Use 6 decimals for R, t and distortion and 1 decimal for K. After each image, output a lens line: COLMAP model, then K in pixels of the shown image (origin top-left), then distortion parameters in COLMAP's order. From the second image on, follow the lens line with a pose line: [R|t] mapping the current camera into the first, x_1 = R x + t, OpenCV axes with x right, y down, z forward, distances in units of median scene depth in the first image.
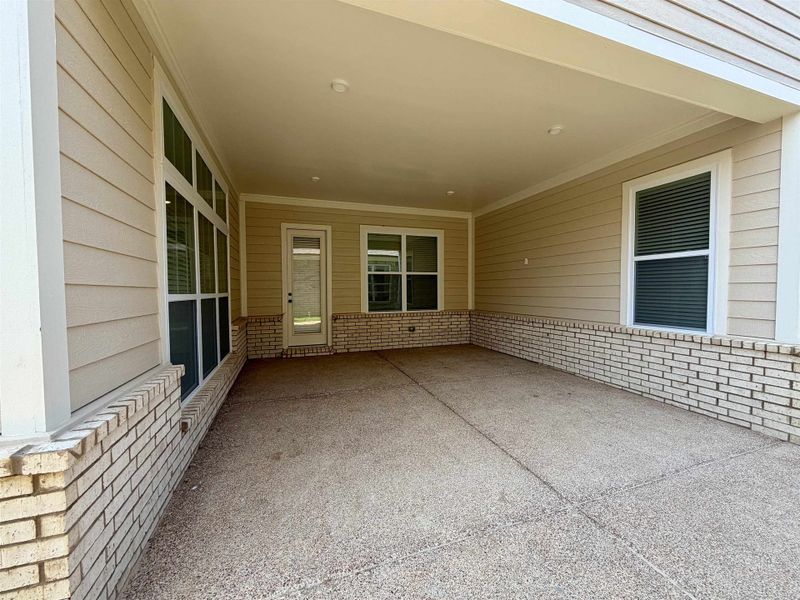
lens RADIAL K [[318.9, 0, 398.8], [0, 318.9, 300.1], [0, 0, 1]] dist [0.000900, -0.000569]
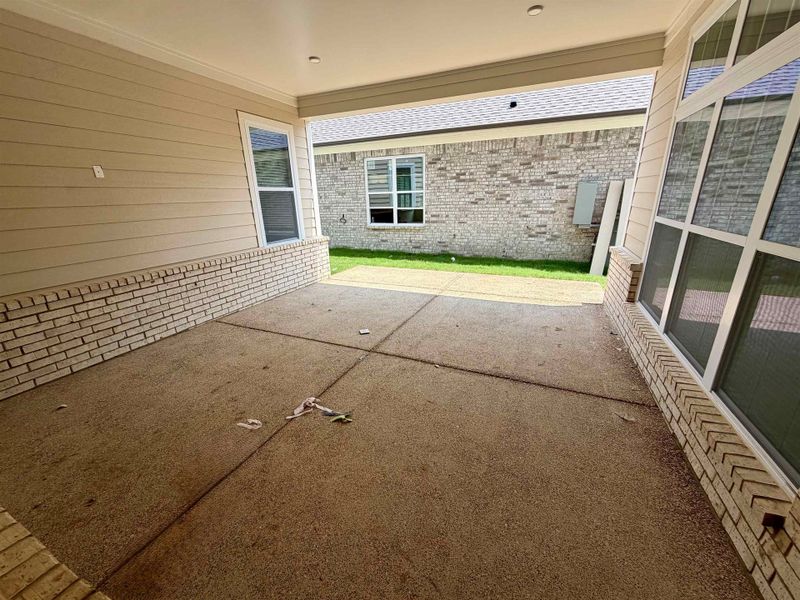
lens RADIAL K [[318.9, 0, 398.8], [0, 318.9, 300.1], [0, 0, 1]] dist [0.000900, -0.000569]
pose [[-0.729088, -0.189507, 0.657660, -0.416249], [0.051375, 0.943038, 0.328694, -0.085440], [-0.682489, 0.273434, -0.677822, 1.301394]]
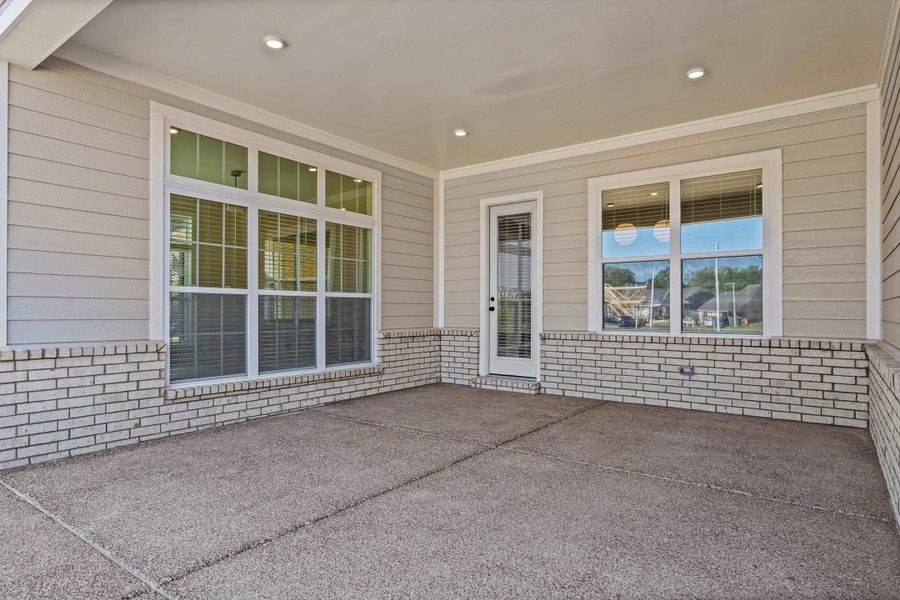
lens RADIAL K [[522.7, 0, 443.9], [0, 522.7, 310.1], [0, 0, 1]] dist [0.001761, 0.000907]
pose [[0.550002, 0.007151, -0.835133, 0.726561], [-0.034291, 0.999313, -0.014027, 0.033223], [0.834459, 0.036353, 0.549870, 0.369291]]
